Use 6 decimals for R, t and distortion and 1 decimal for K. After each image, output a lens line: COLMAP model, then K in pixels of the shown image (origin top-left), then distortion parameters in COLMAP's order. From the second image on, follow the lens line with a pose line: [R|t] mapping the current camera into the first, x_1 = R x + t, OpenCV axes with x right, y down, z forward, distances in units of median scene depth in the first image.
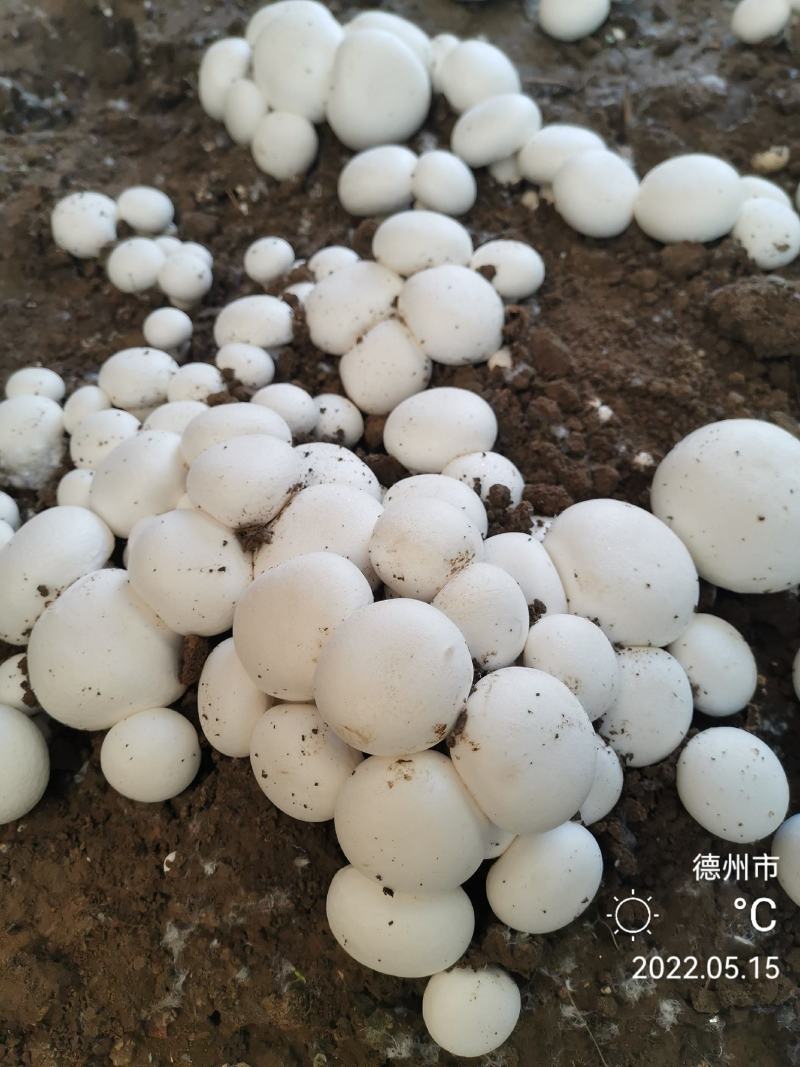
lens RADIAL K [[852.5, 0, 400.0], [0, 852.5, 533.5], [0, 0, 1]] dist [0.004760, 0.004397]
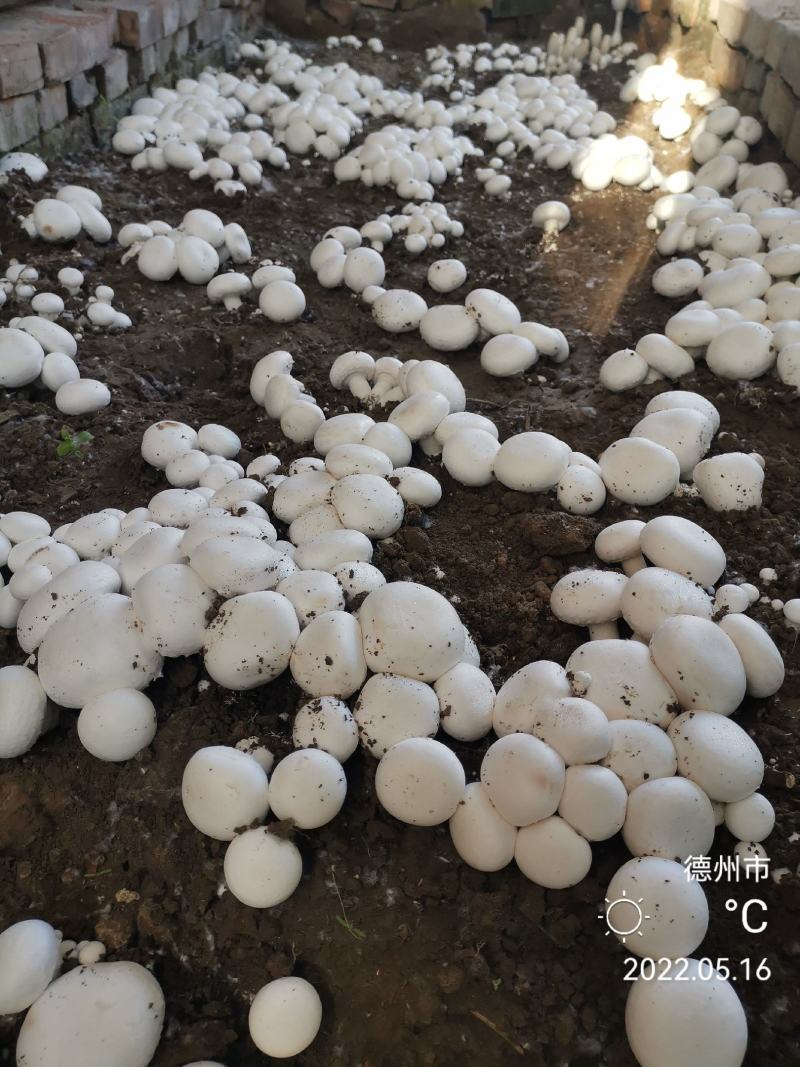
lens RADIAL K [[841.4, 0, 400.6], [0, 841.4, 543.7], [0, 0, 1]] dist [0.065804, -0.047880]
pose [[0.989595, 0.100242, -0.103211, 0.330691], [-0.127807, 0.941907, -0.310606, 0.325660], [0.066079, 0.320565, 0.944919, -0.582091]]
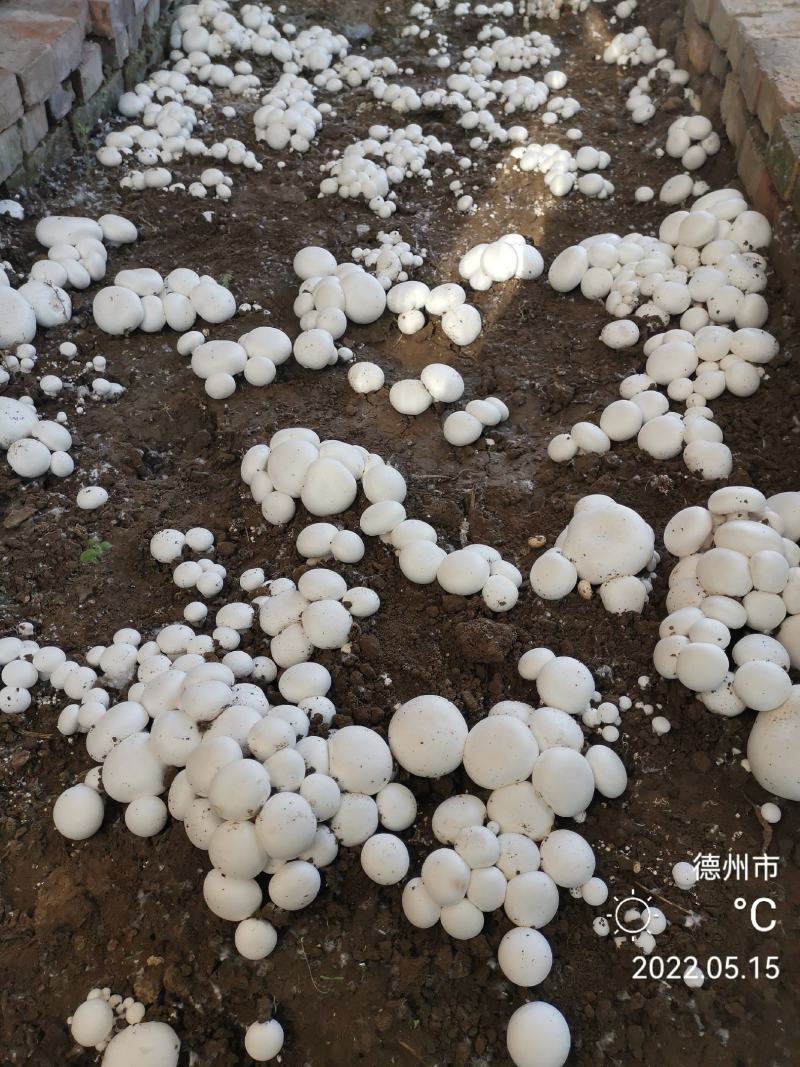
lens RADIAL K [[841.4, 0, 400.6], [0, 841.4, 543.7], [0, 0, 1]] dist [0.065804, -0.047880]
pose [[0.991180, 0.097115, -0.090176, 0.430162], [-0.111975, 0.977659, -0.177888, -0.108388], [0.070886, 0.186417, 0.979910, -1.102715]]
